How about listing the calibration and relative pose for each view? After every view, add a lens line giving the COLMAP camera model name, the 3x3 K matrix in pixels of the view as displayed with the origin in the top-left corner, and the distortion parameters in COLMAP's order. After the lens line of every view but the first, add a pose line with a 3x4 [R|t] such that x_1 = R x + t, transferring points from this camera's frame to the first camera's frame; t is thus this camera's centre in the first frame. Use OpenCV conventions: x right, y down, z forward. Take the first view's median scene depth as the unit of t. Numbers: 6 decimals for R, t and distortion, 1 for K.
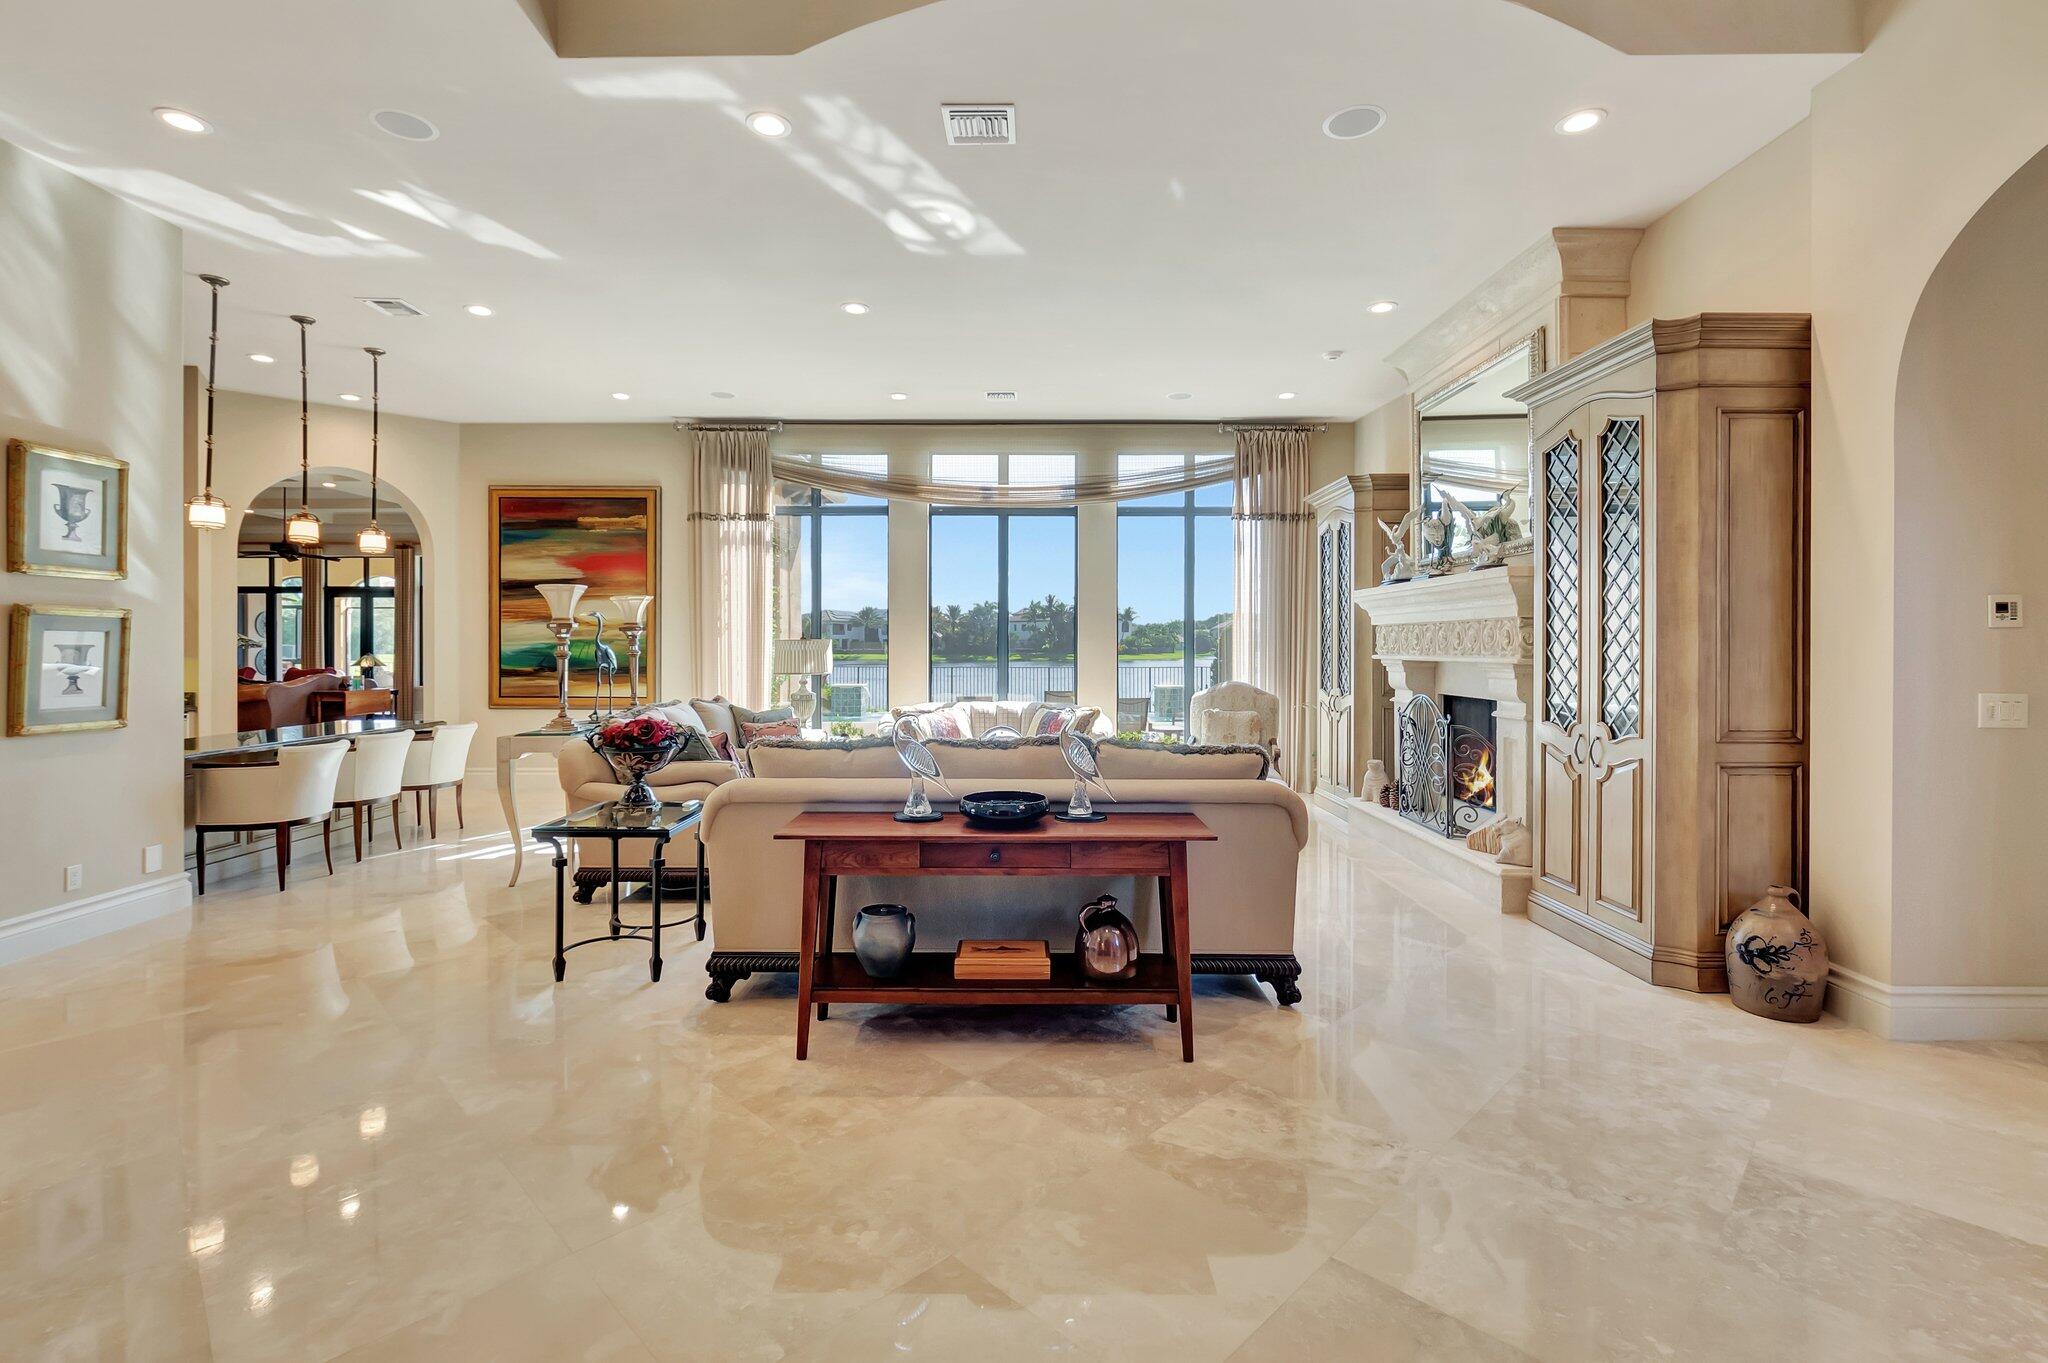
lens RADIAL K [[926.1, 0, 1010.7], [0, 926.1, 641.6], [0, 0, 1]] dist [-0.002548, 0.000052]
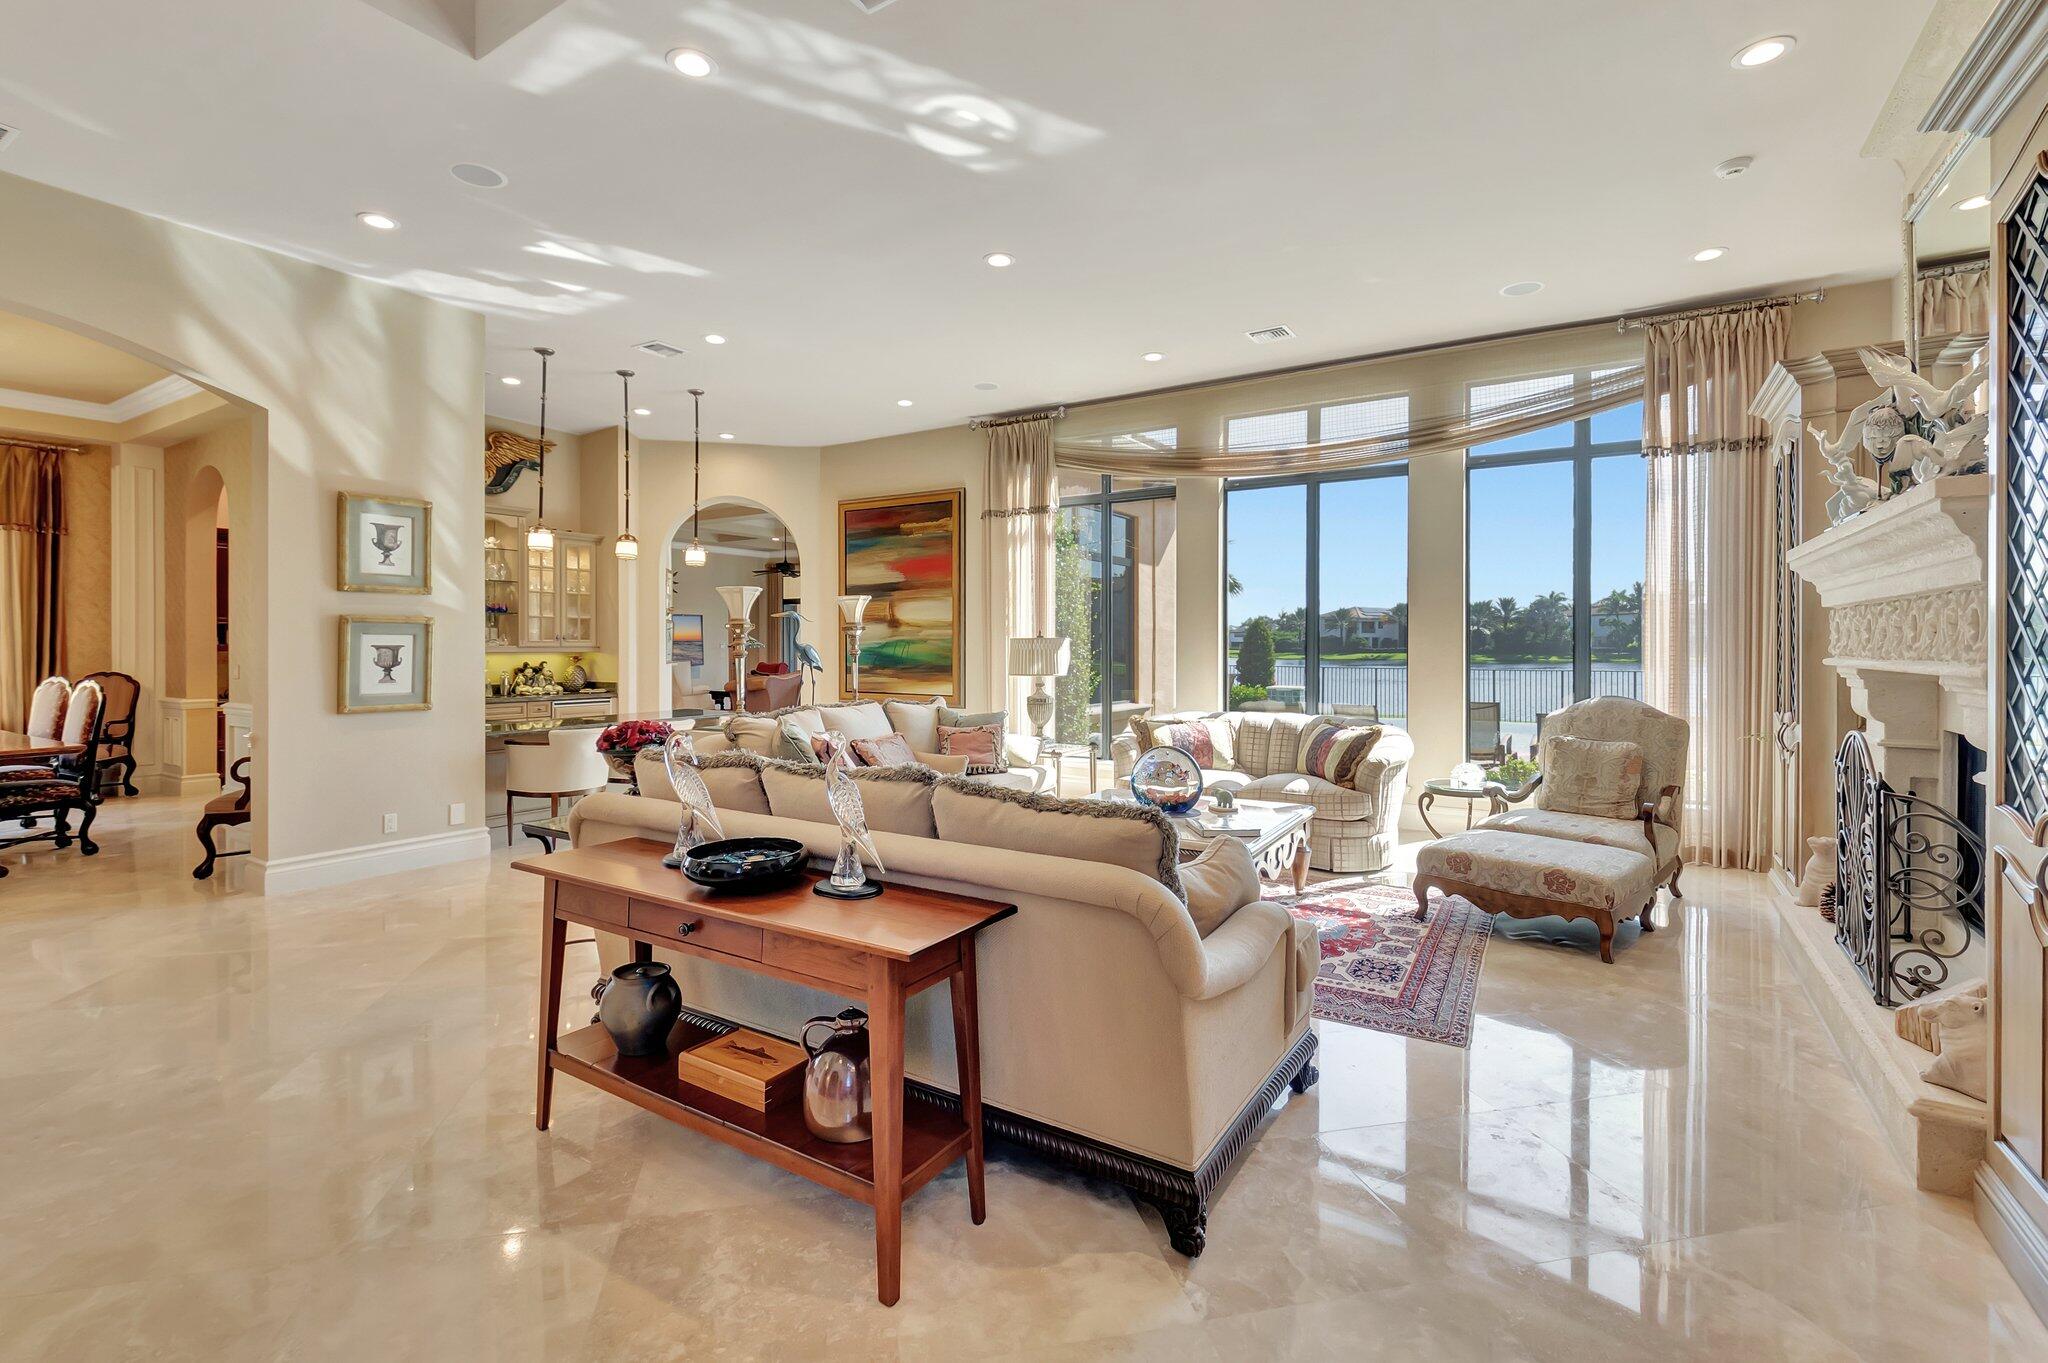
lens RADIAL K [[926.1, 0, 1010.7], [0, 926.1, 641.6], [0, 0, 1]] dist [-0.002548, 0.000052]
pose [[0.844961, -0.004164, -0.534812, 0.270705], [0.004709, 0.999989, -0.000346, 0.001698], [0.534807, -0.002227, 0.844971, 0.231047]]
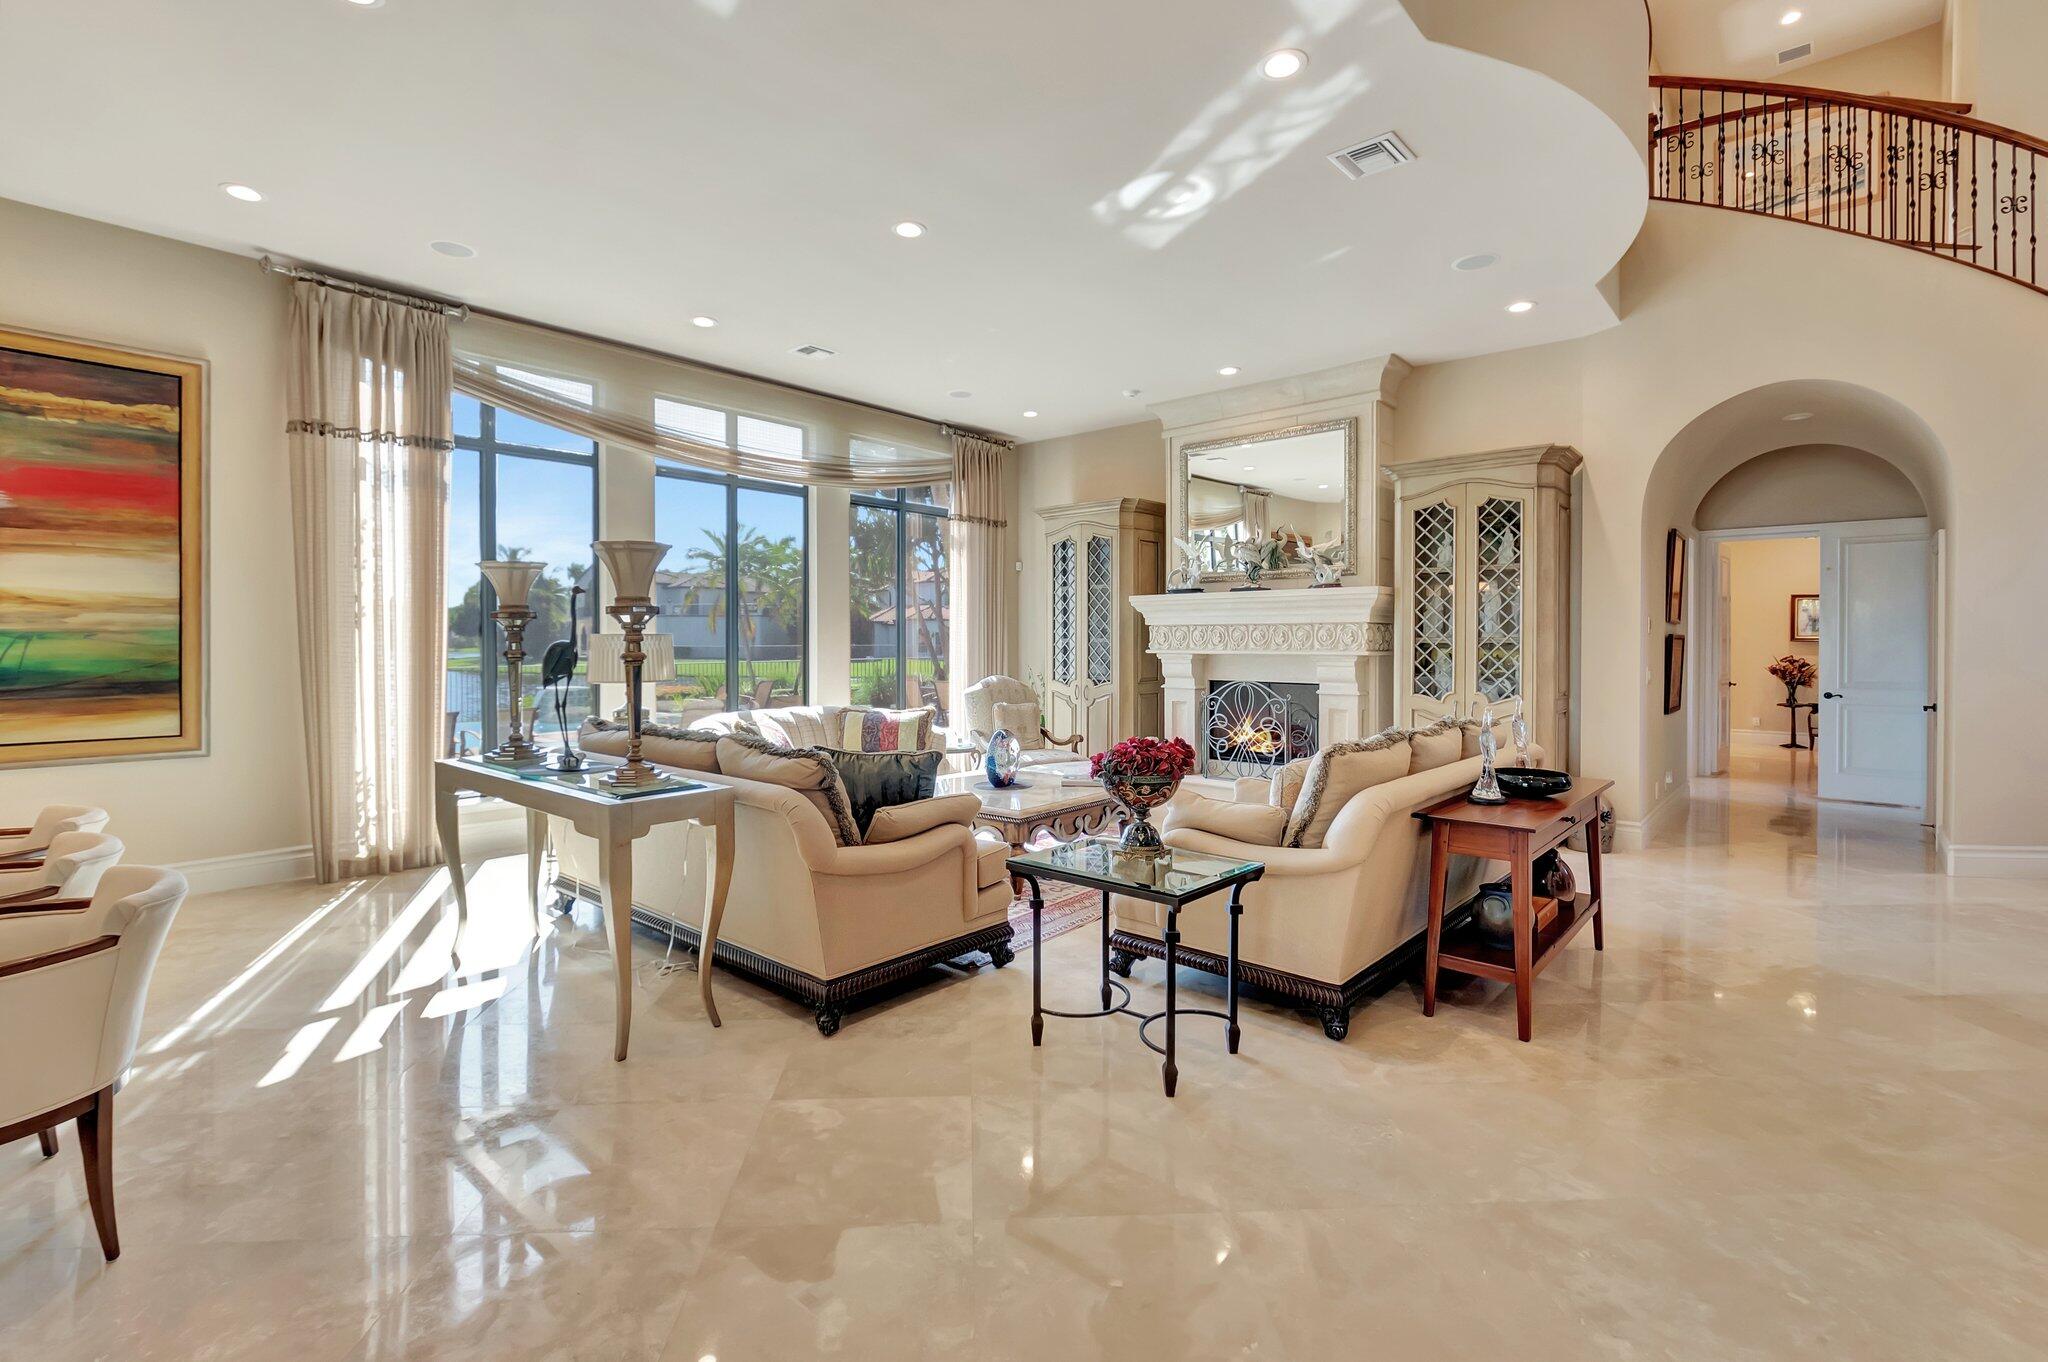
lens RADIAL K [[922.0, 0, 1005.8], [0, 922.0, 655.8], [0, 0, 1]] dist [-0.002530, -0.000346]
pose [[0.666401, -0.014293, 0.745456, -0.632509], [-0.005052, 0.999707, 0.023684, -0.003768], [-0.745576, -0.019549, 0.666133, 0.340044]]
